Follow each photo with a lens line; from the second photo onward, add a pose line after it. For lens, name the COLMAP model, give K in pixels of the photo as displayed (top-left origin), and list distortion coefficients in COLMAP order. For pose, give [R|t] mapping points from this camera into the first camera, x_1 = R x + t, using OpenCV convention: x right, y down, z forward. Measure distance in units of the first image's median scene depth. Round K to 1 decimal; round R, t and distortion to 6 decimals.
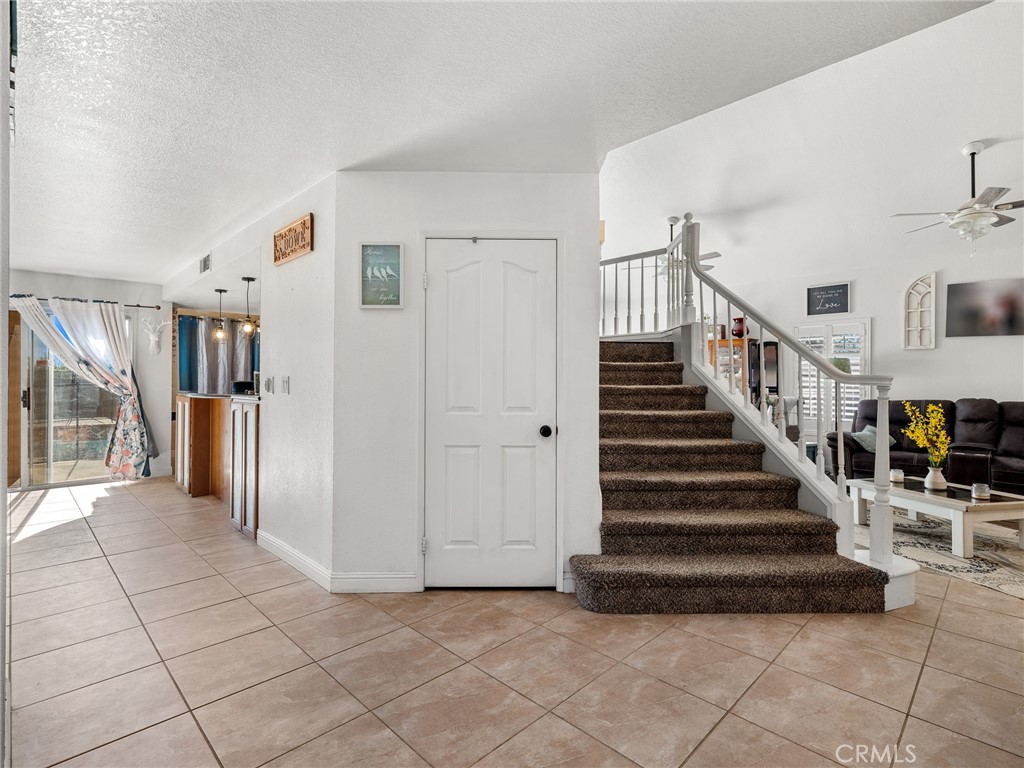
lens RADIAL K [[510.3, 0, 513.8], [0, 510.3, 379.0], [0, 0, 1]] dist [-0.000278, 0.001233]
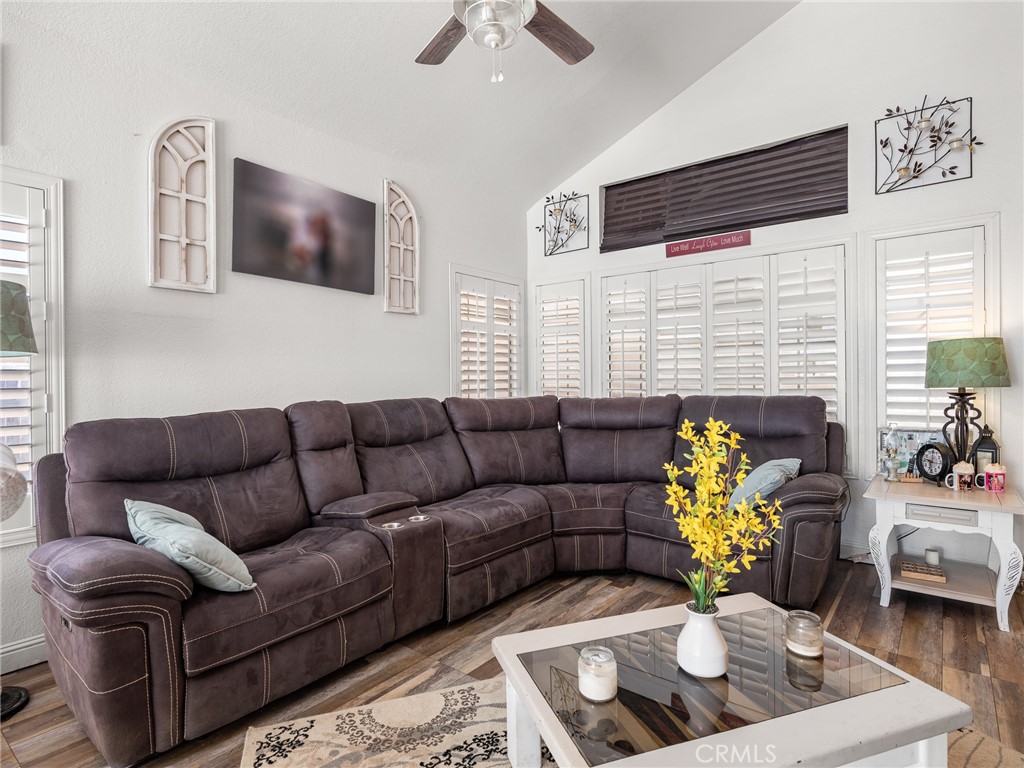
lens RADIAL K [[542.7, 0, 521.9], [0, 542.7, 377.1], [0, 0, 1]] dist [0.001778, -0.001820]
pose [[-0.114654, -0.010822, 0.993347, 0.326246], [0.001937, 0.999936, 0.011118, 0.009362], [-0.993404, 0.003199, -0.114626, 0.797183]]
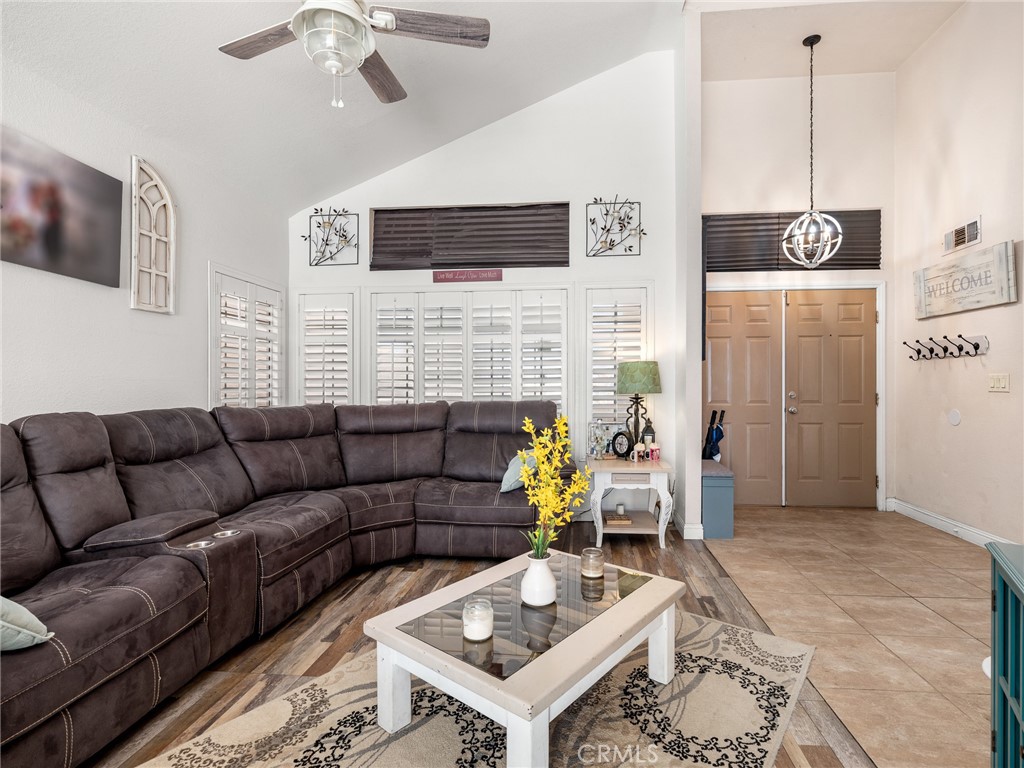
lens RADIAL K [[510.3, 0, 531.3], [0, 510.3, 383.3], [0, 0, 1]] dist [-0.000278, 0.001233]
pose [[-0.633573, -0.007227, 0.773649, 0.321491], [-0.008301, 0.999962, 0.002543, 0.010364], [-0.773638, -0.004811, -0.633610, 0.894603]]
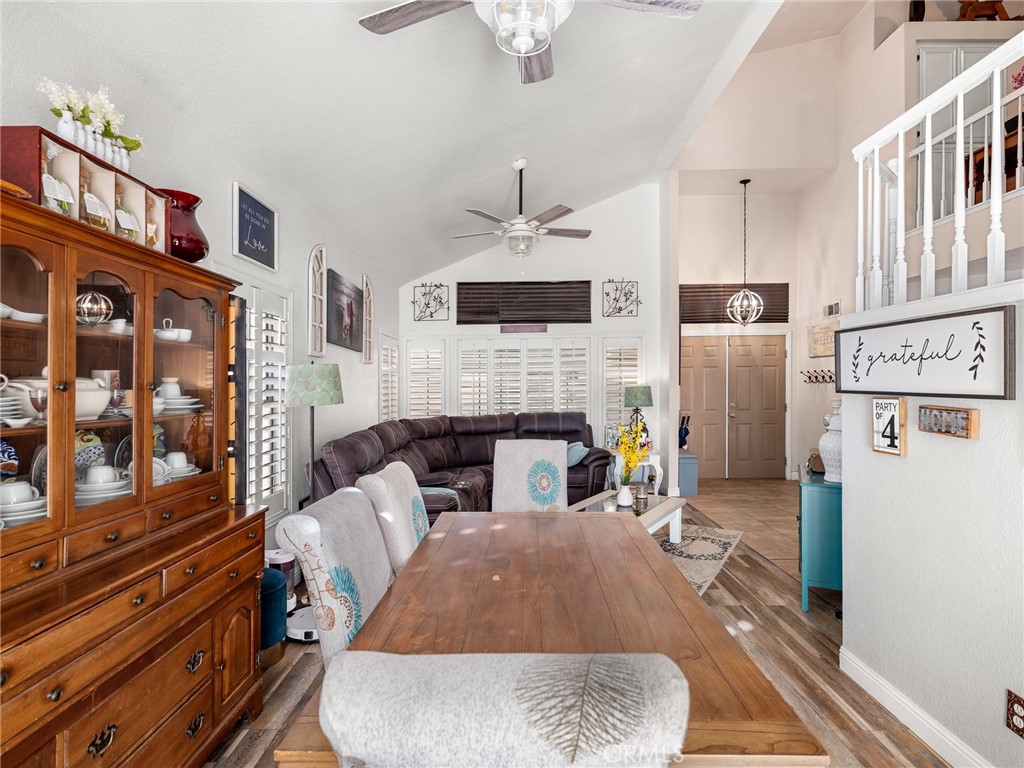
lens RADIAL K [[542.7, 0, 503.0], [0, 542.7, 397.3], [0, 0, 1]] dist [0.001778, -0.001820]
pose [[-0.690613, -0.019307, 0.722967, 0.132642], [-0.000568, 0.999658, 0.026154, -0.024013], [-0.723224, 0.017652, -0.690387, 1.339194]]
